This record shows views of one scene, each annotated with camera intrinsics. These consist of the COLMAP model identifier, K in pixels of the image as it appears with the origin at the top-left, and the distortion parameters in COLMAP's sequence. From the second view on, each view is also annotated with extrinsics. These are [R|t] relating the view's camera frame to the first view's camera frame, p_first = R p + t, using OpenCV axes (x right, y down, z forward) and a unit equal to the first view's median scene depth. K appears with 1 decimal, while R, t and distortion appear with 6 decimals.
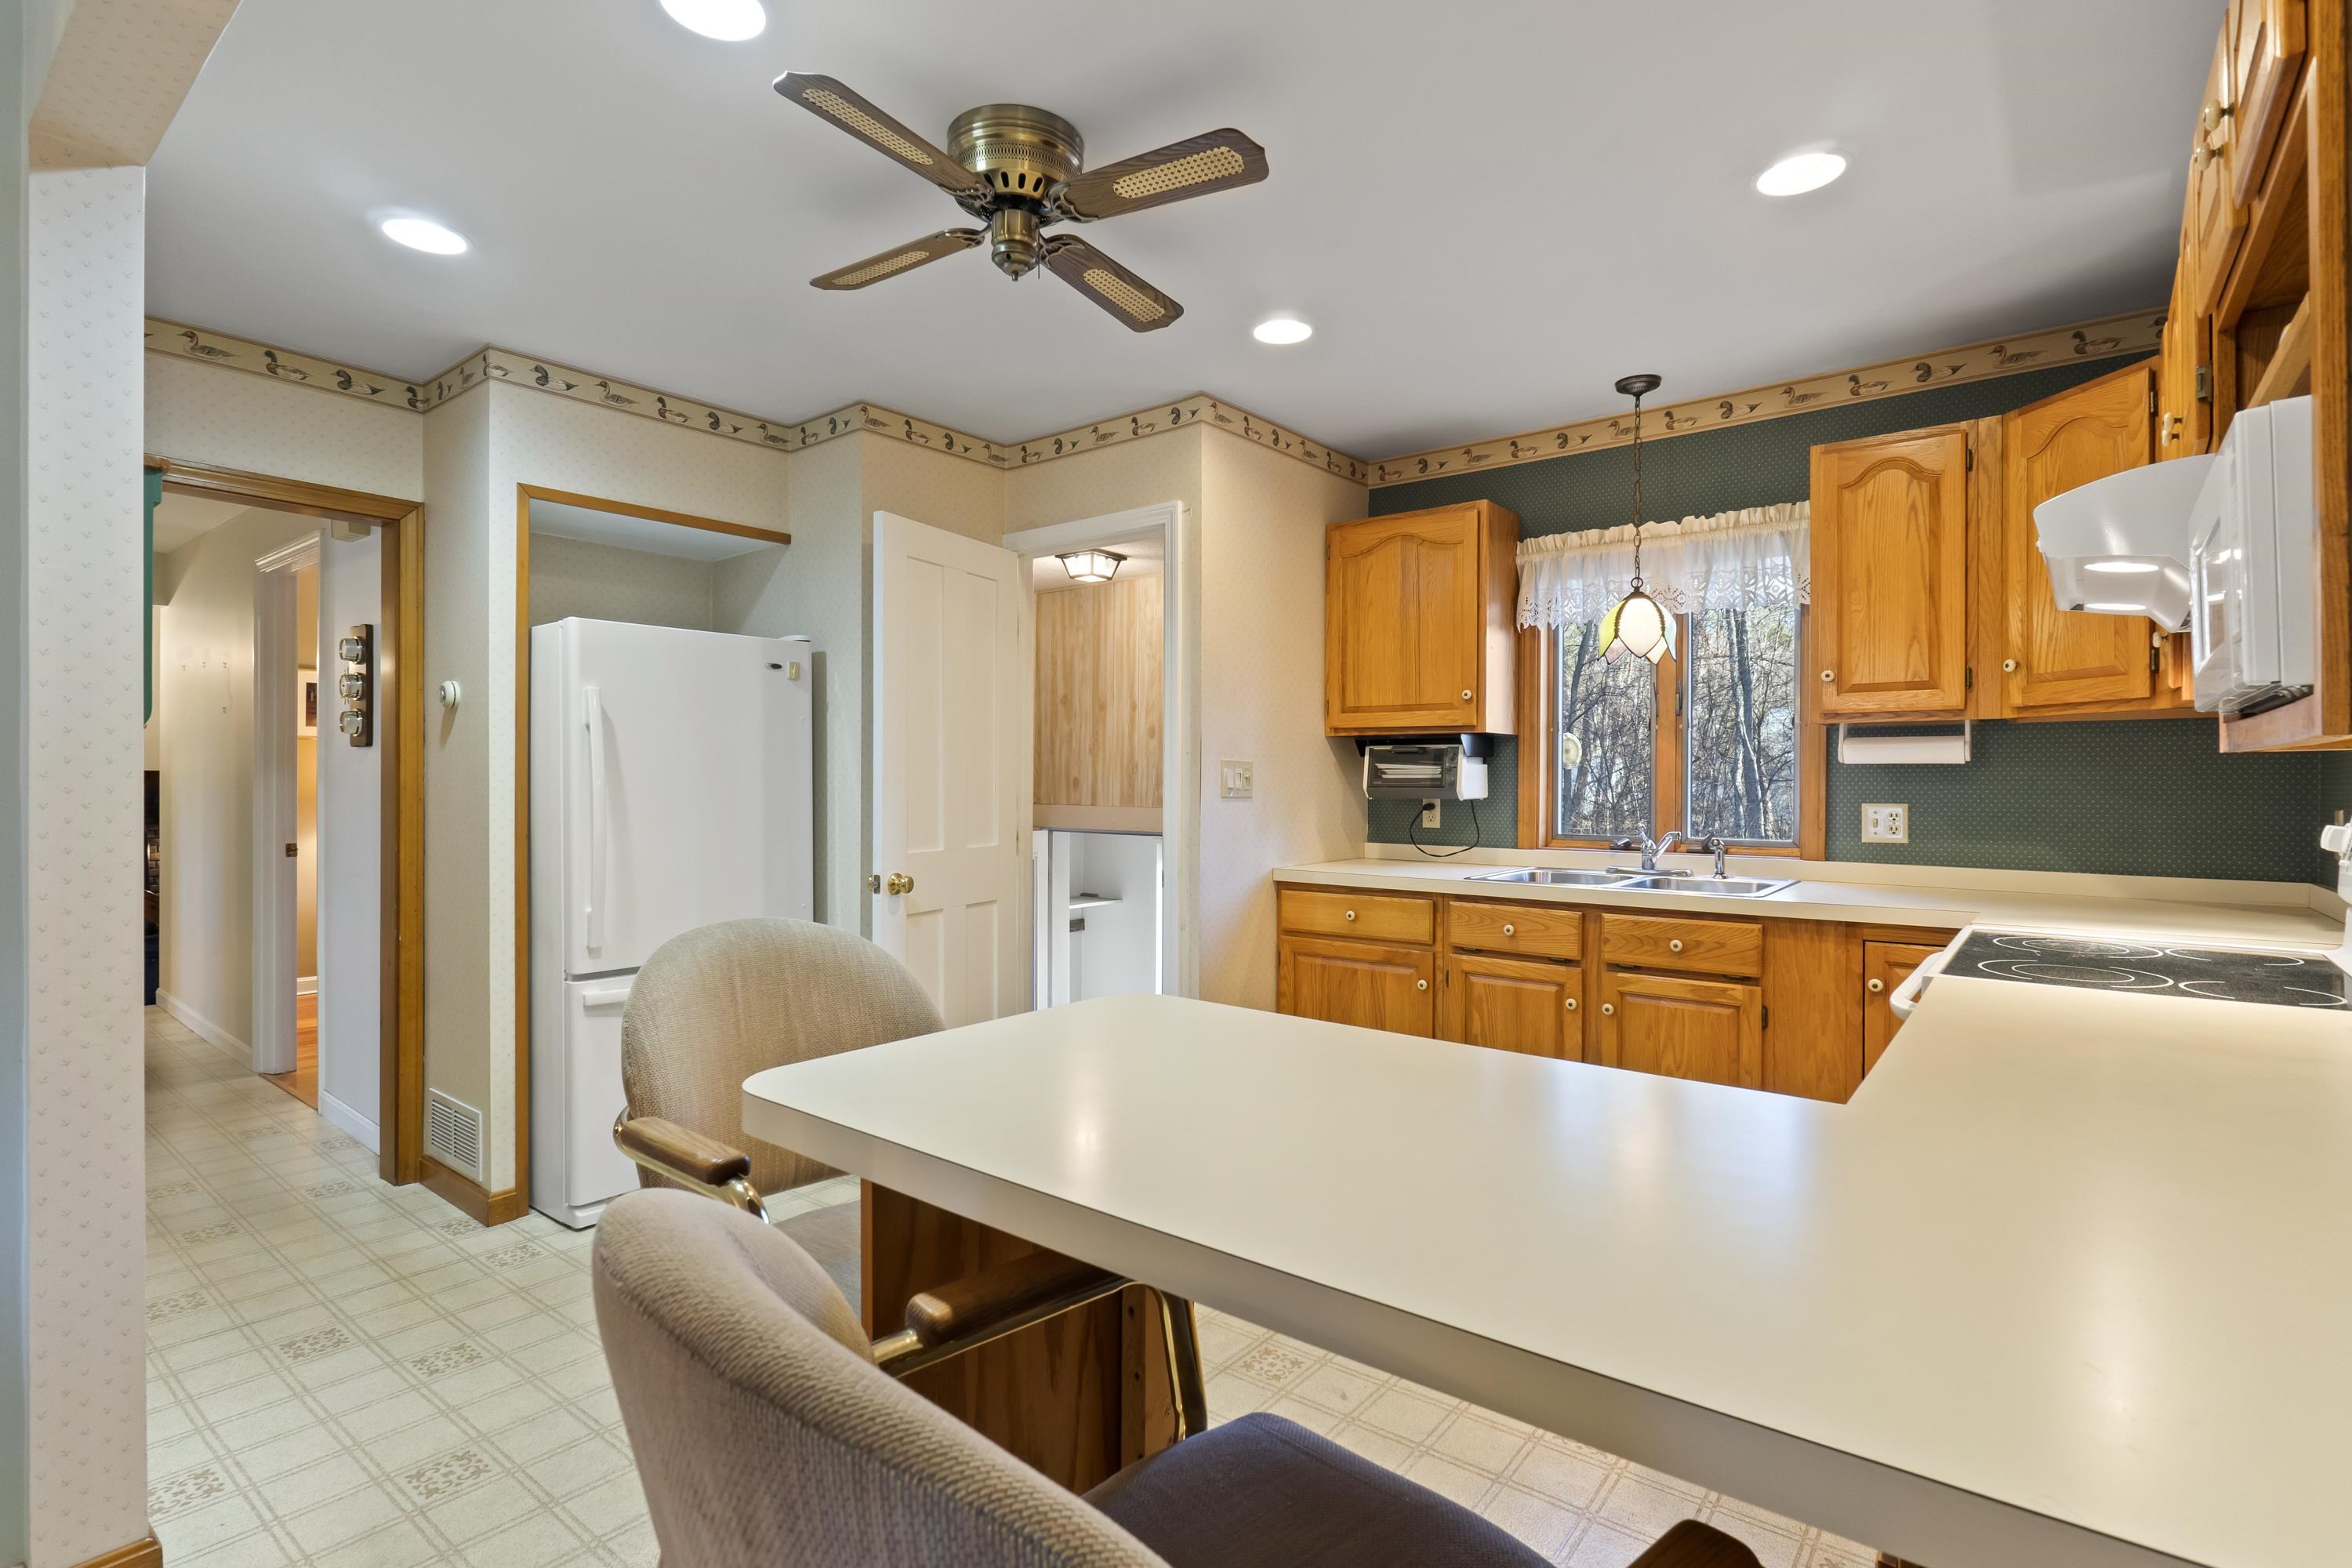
lens RADIAL K [[1152.1, 0, 1177.8], [0, 1152.1, 783.7], [0, 0, 1]] dist [0.006231, -0.000844]
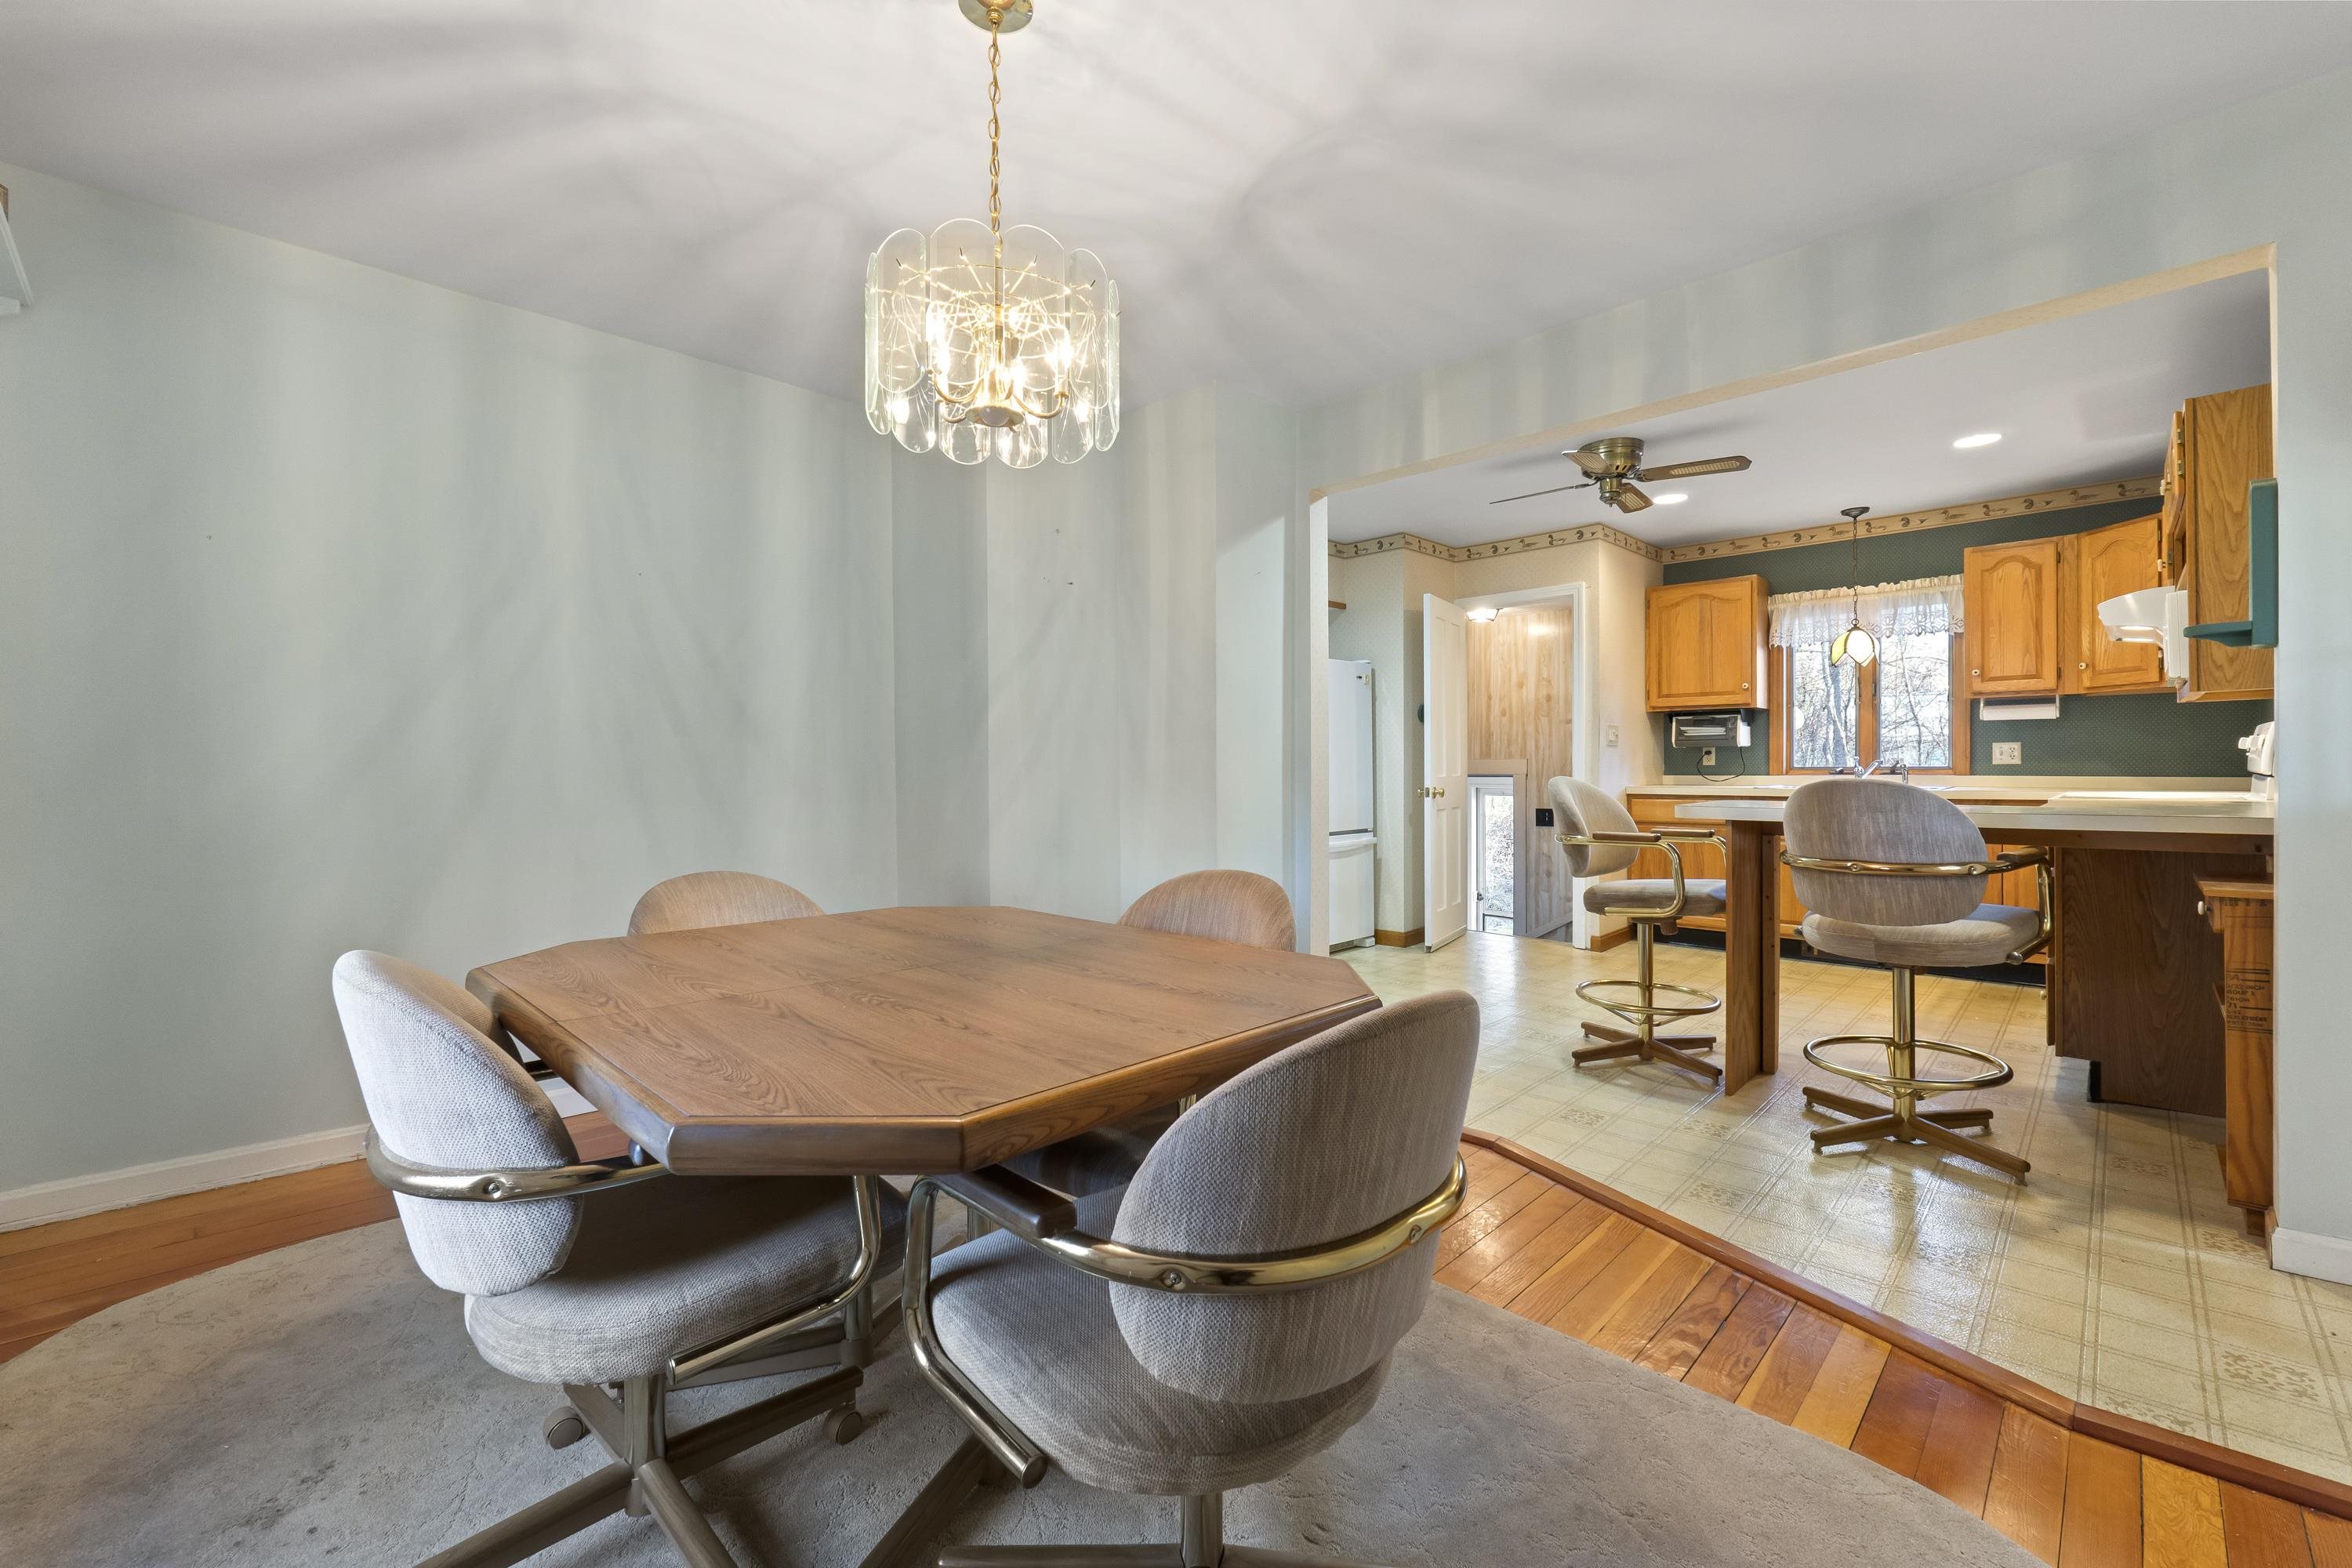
lens RADIAL K [[1017.7, 0, 1163.1], [0, 1017.7, 773.1], [0, 0, 1]] dist [0.002377, 0.000062]
pose [[0.994730, -0.008622, -0.102163, -0.508669], [0.008912, 0.999957, 0.002385, 0.047051], [0.102138, -0.003282, 0.994765, -0.681370]]
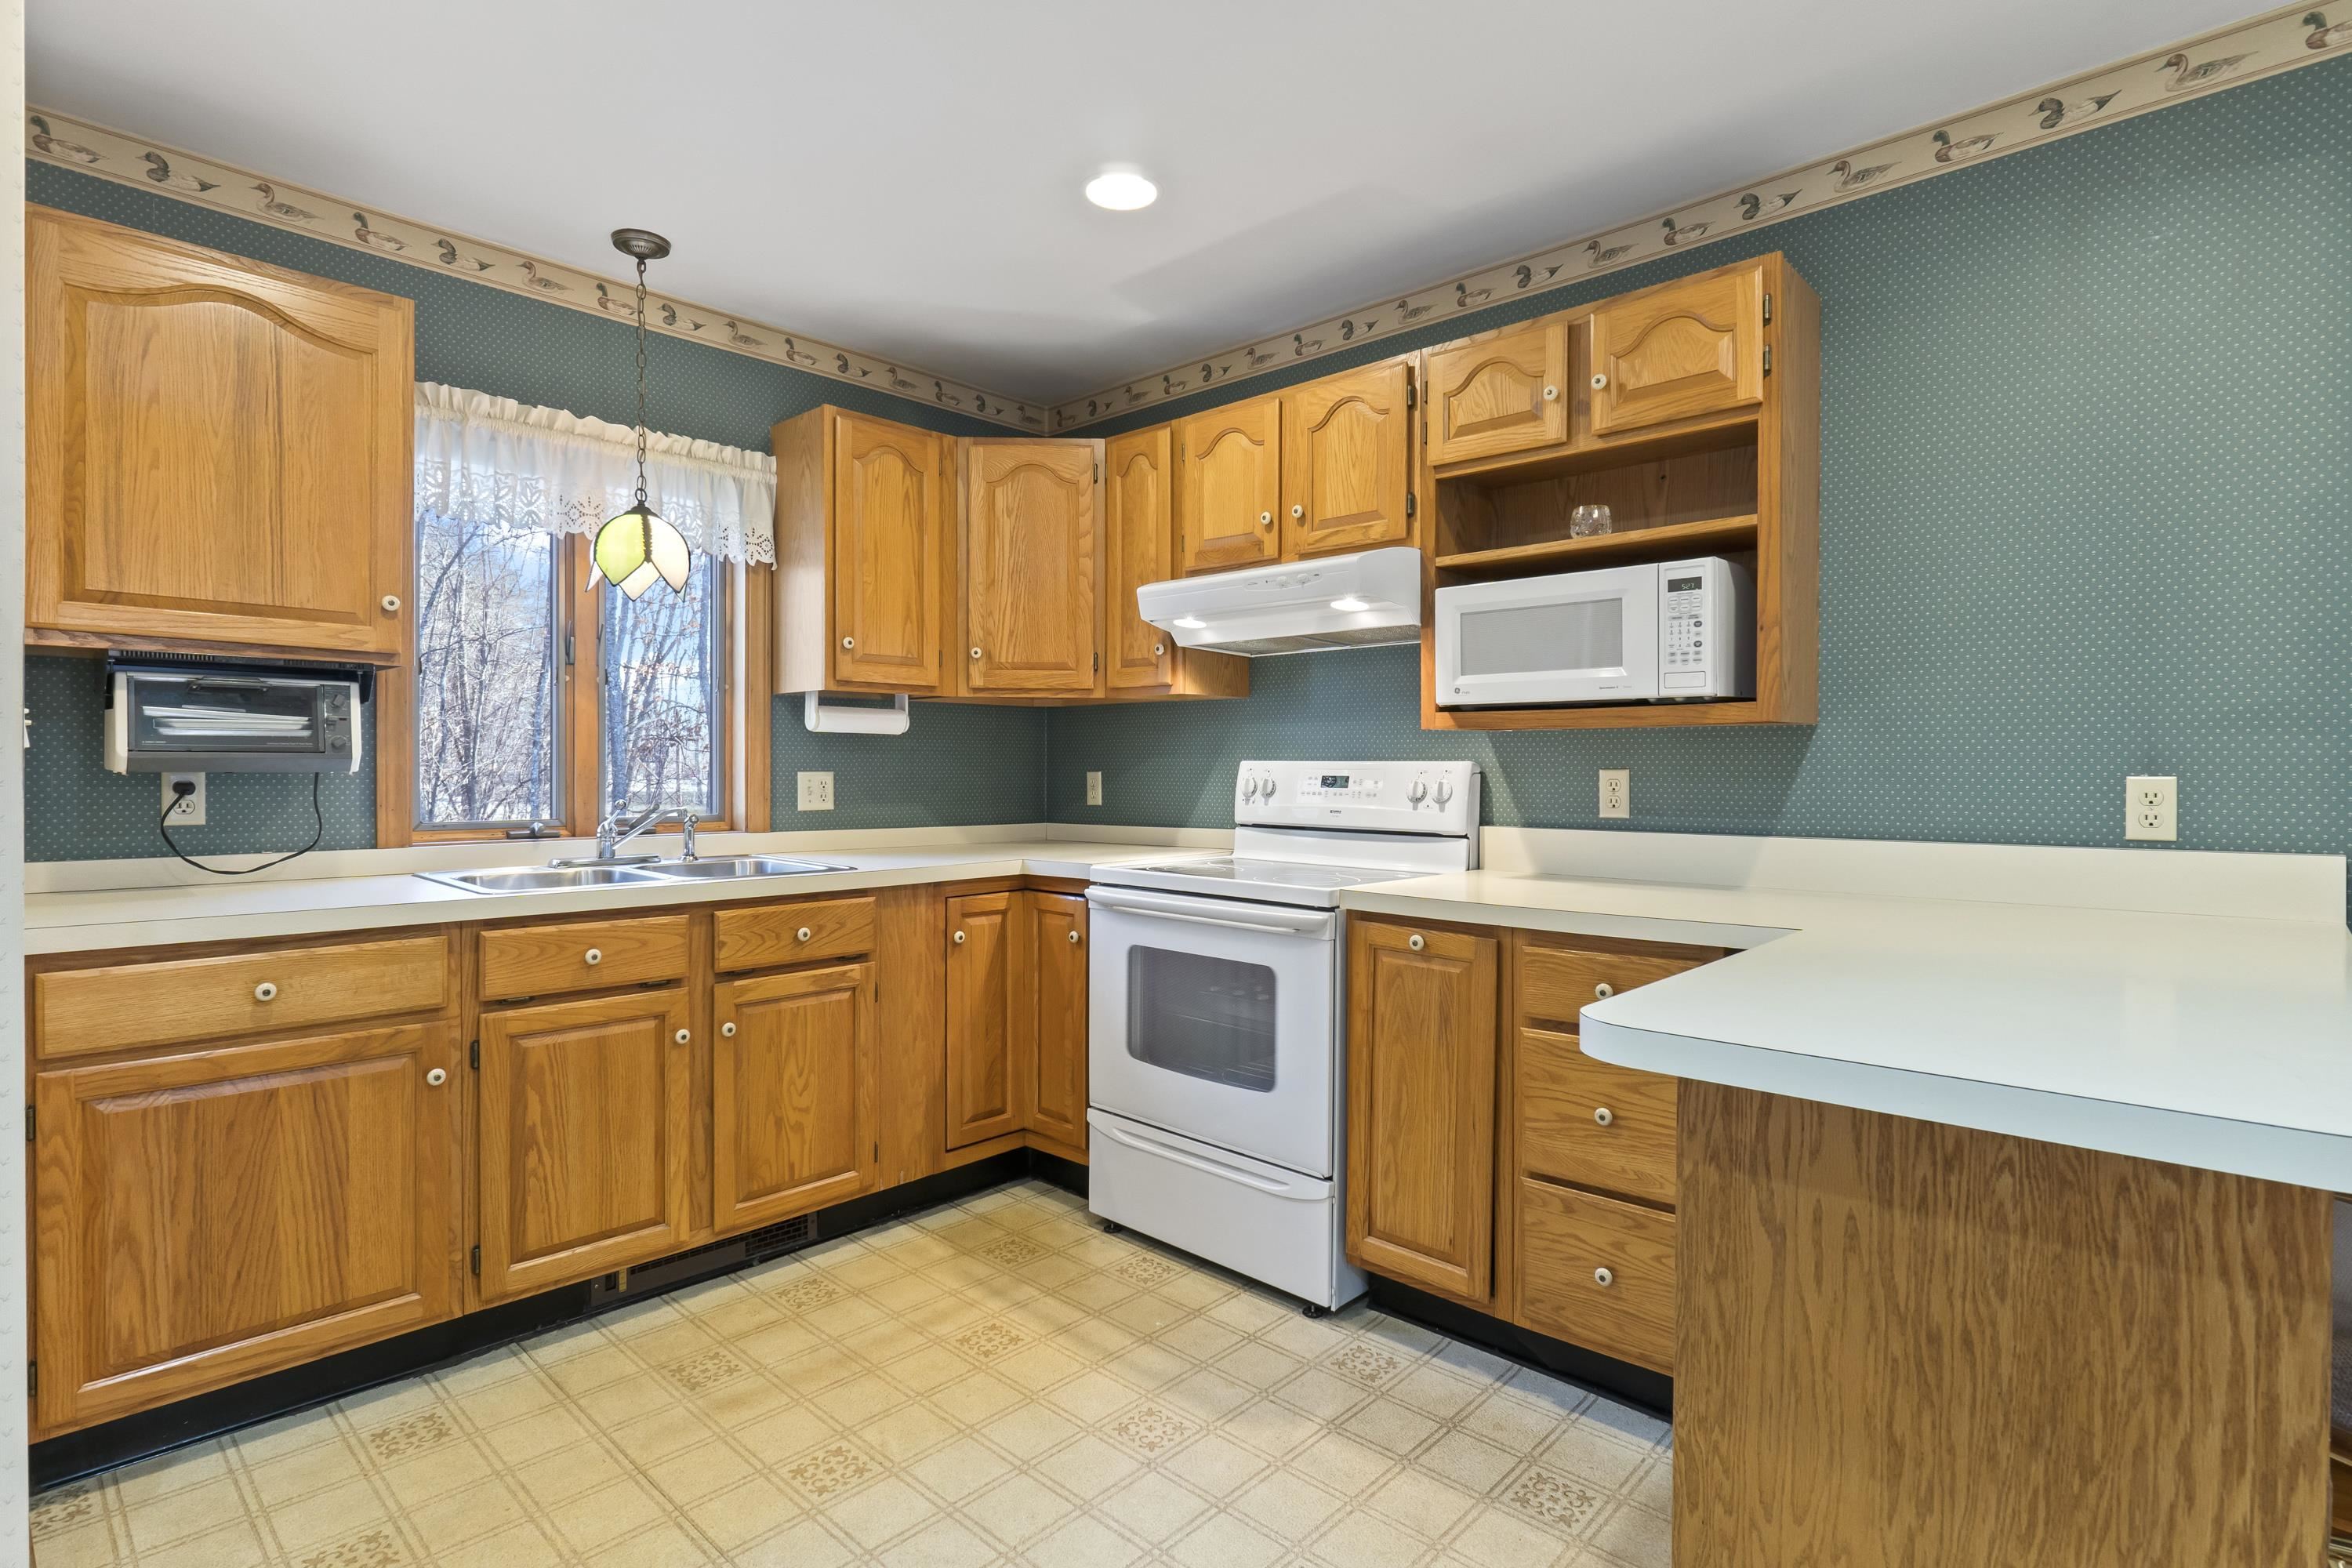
lens RADIAL K [[1152.1, 0, 1174.6], [0, 1152.1, 780.7], [0, 0, 1]] dist [0.006231, -0.000844]
pose [[0.083352, -0.013139, 0.996434, -0.360897], [0.001422, 0.999914, 0.013066, 0.011588], [-0.996519, 0.000328, 0.083364, 0.566388]]
